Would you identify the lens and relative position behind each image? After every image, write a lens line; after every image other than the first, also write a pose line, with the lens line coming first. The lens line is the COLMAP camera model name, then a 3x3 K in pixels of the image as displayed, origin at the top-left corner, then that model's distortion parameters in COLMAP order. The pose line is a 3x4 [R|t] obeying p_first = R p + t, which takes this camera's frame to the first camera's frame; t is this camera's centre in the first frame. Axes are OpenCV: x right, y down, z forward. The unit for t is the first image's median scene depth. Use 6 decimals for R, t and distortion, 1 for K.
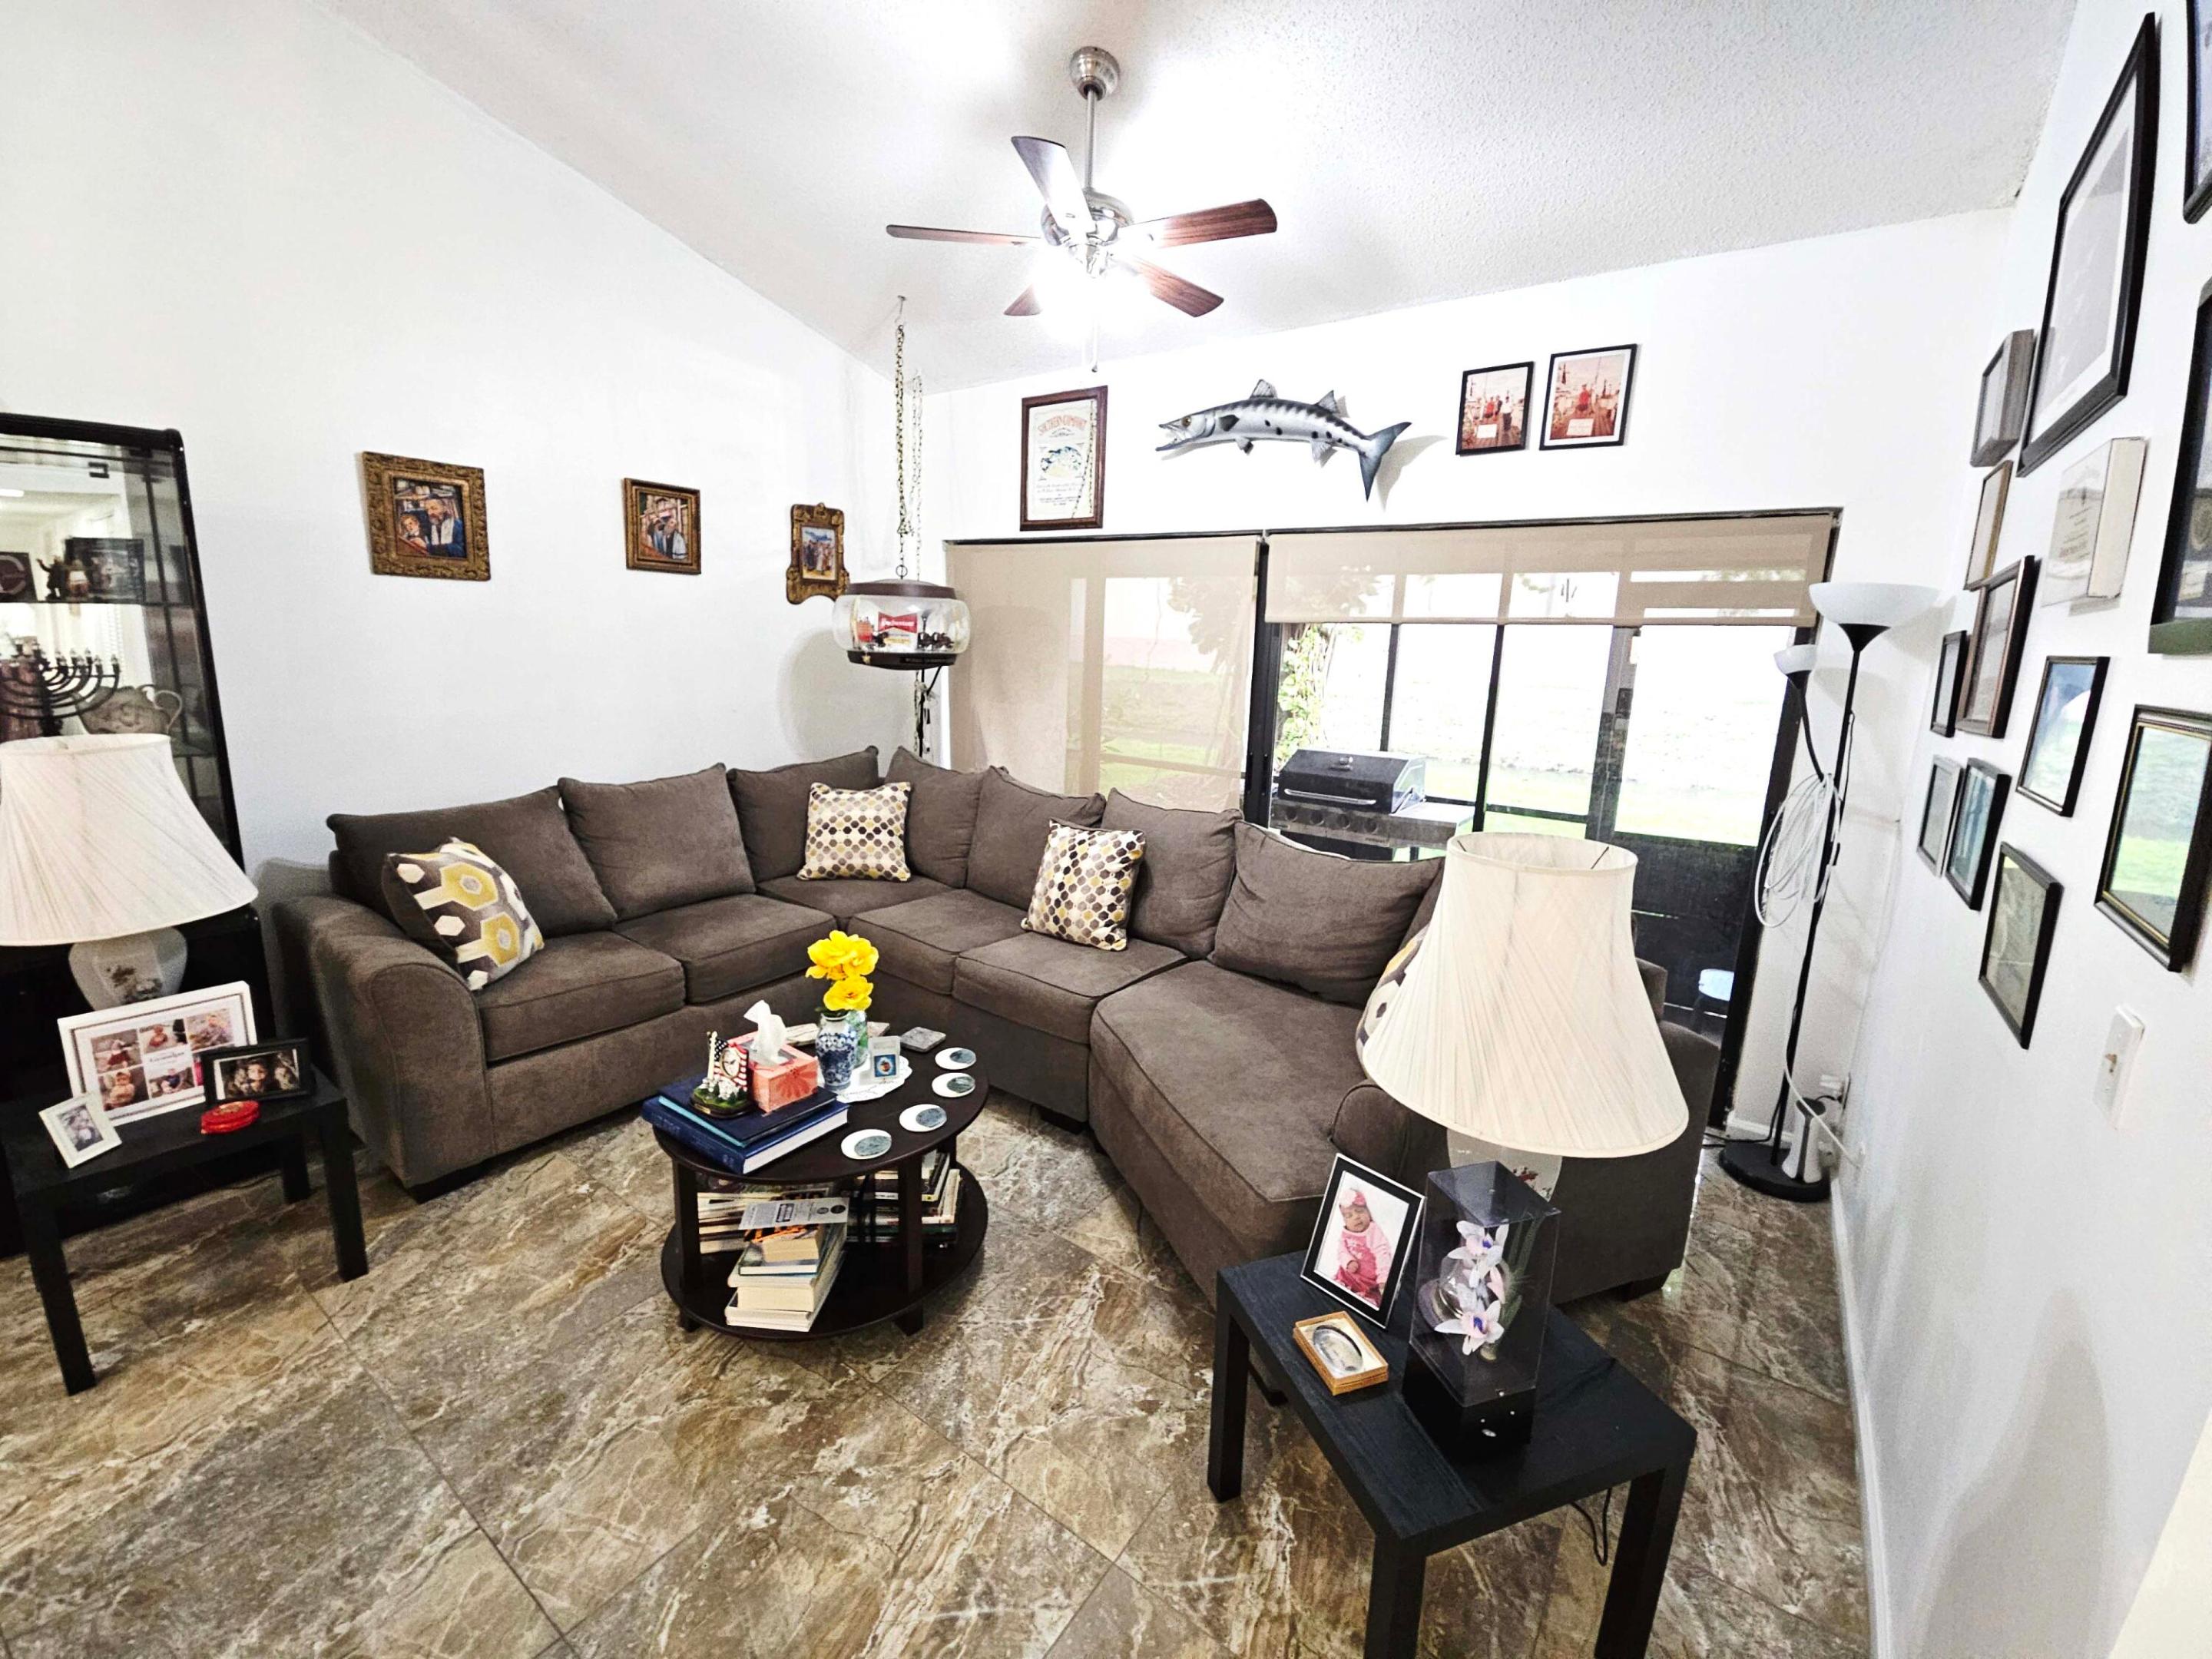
lens RADIAL K [[904.7, 0, 1105.4], [0, 904.7, 809.6], [0, 0, 1]] dist [0.004091, -0.002697]
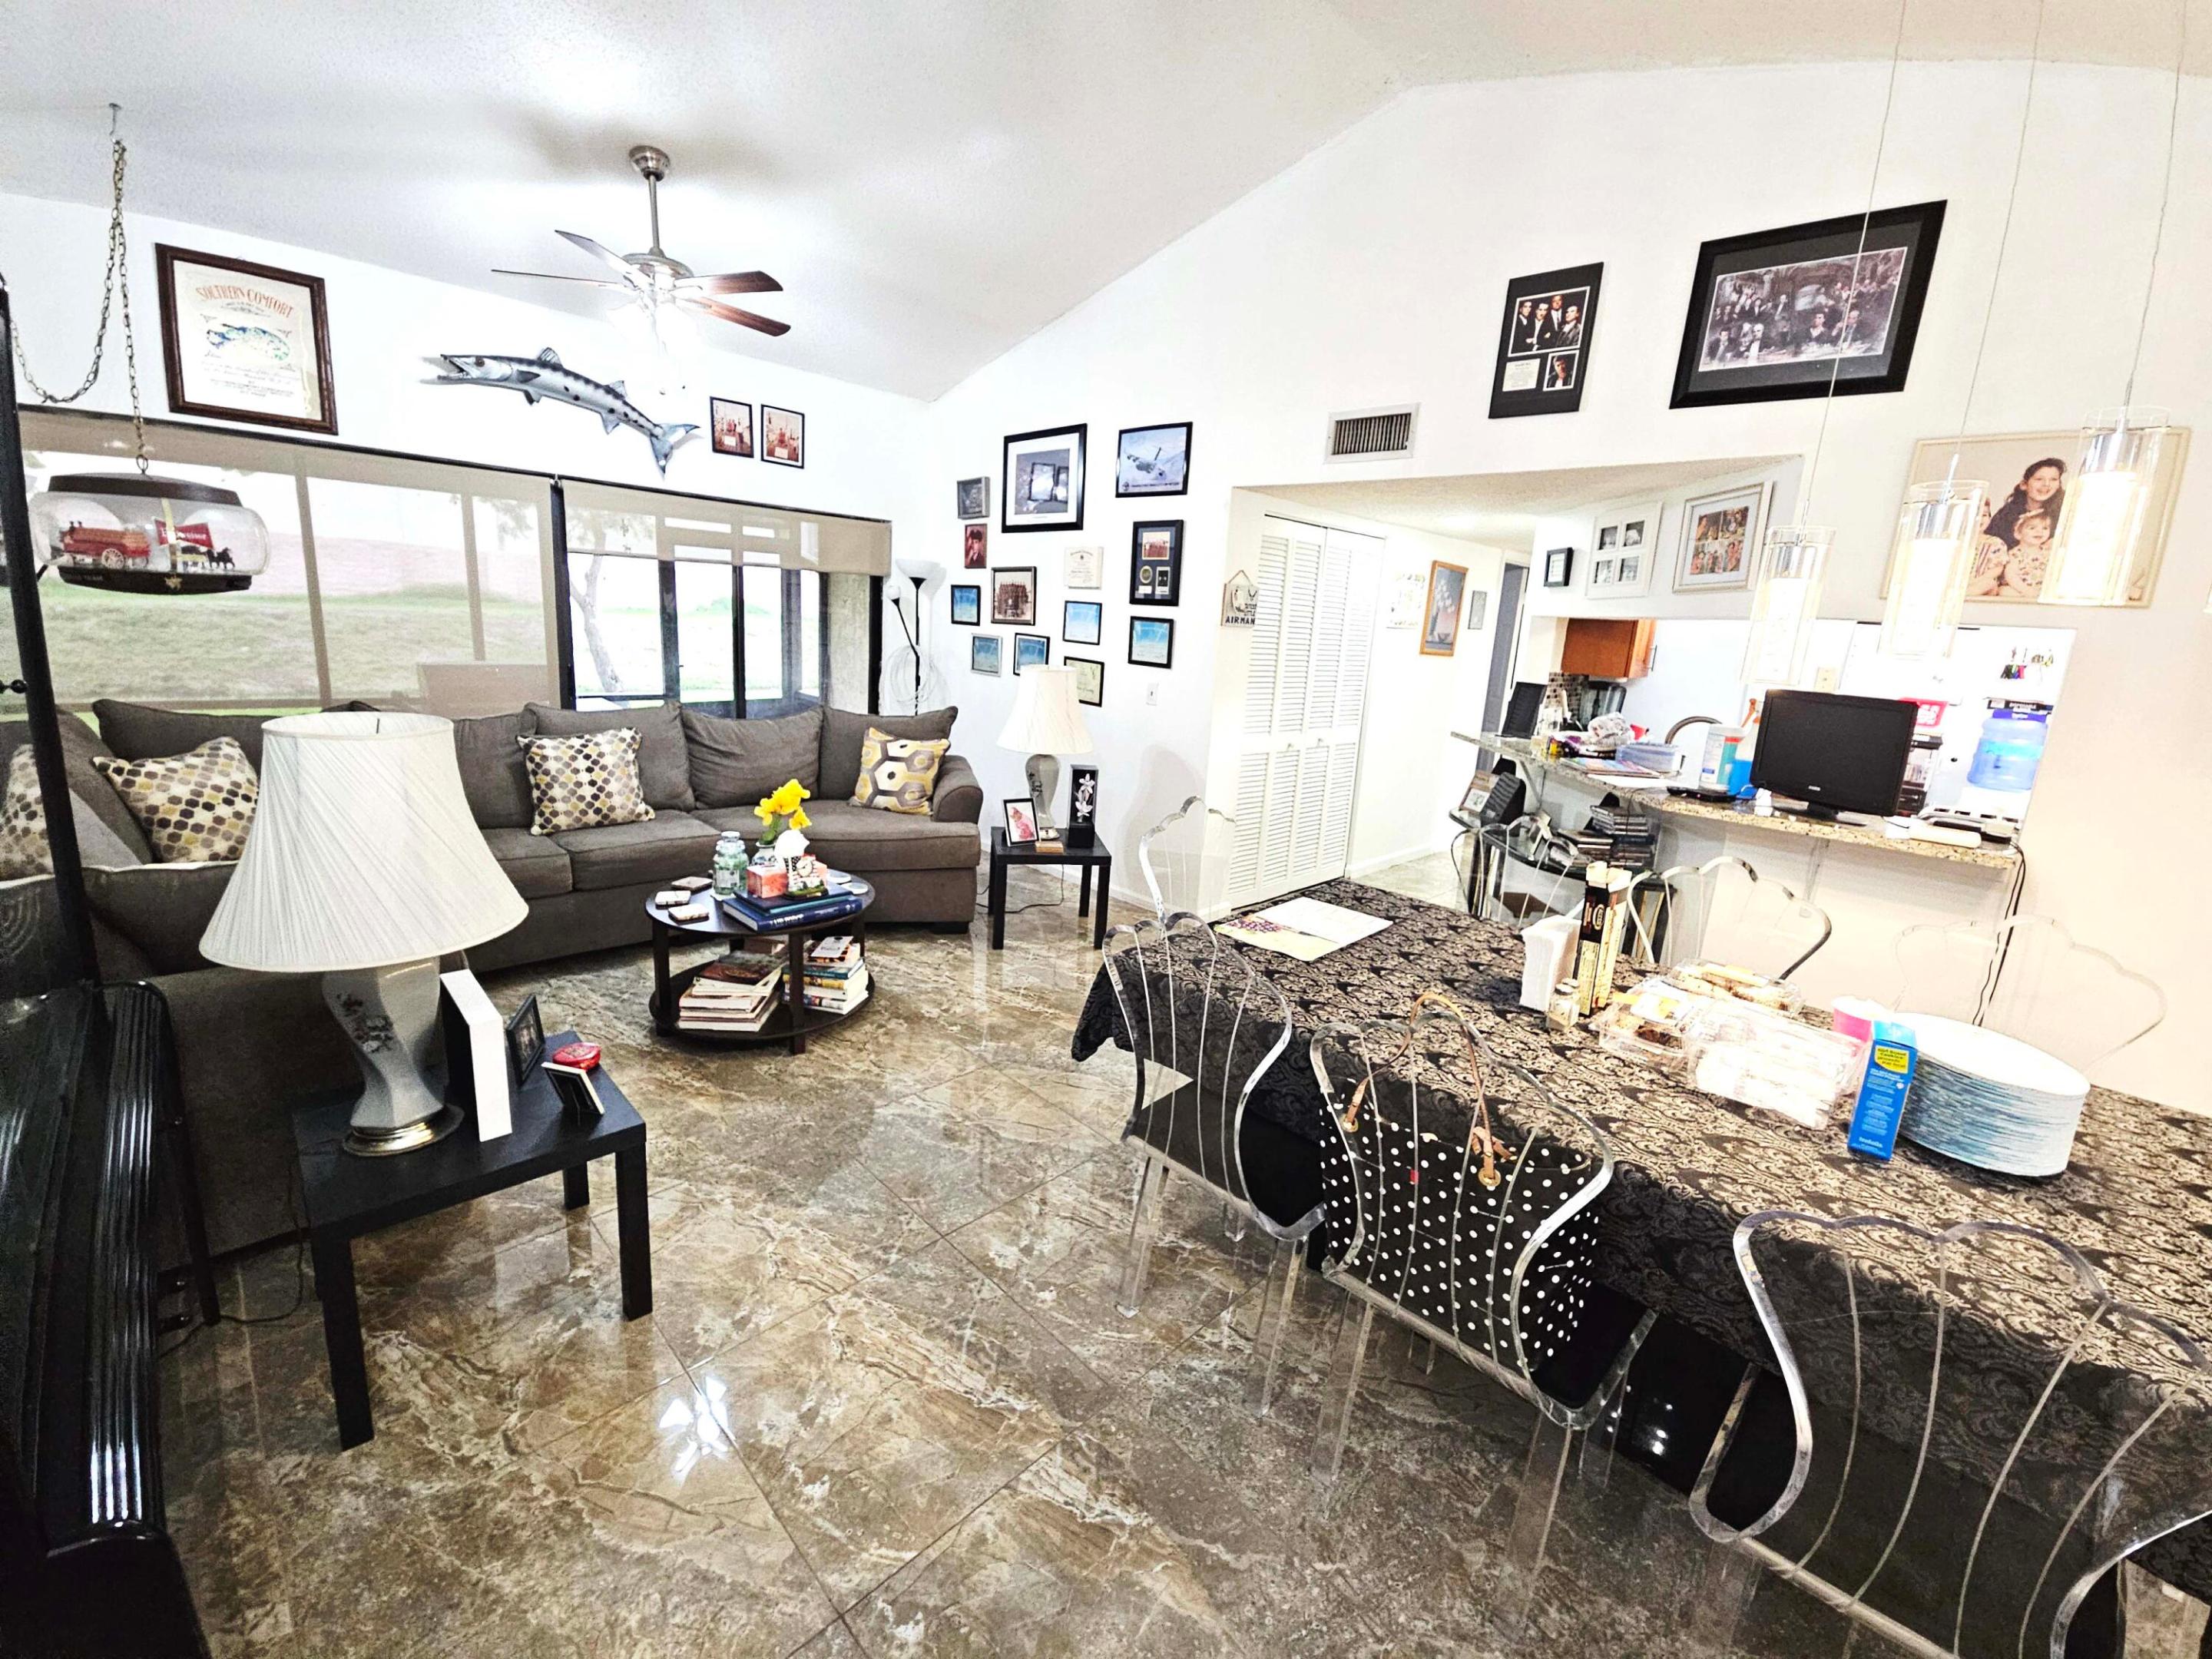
lens RADIAL K [[954.6, 0, 1106.6], [0, 954.6, 813.0], [0, 0, 1]] dist [-0.002333, -0.000393]
pose [[0.171056, -0.227044, 0.958744, -1.462492], [0.121728, 0.970501, 0.208110, -0.071611], [-0.977713, 0.081108, 0.193647, 0.121723]]
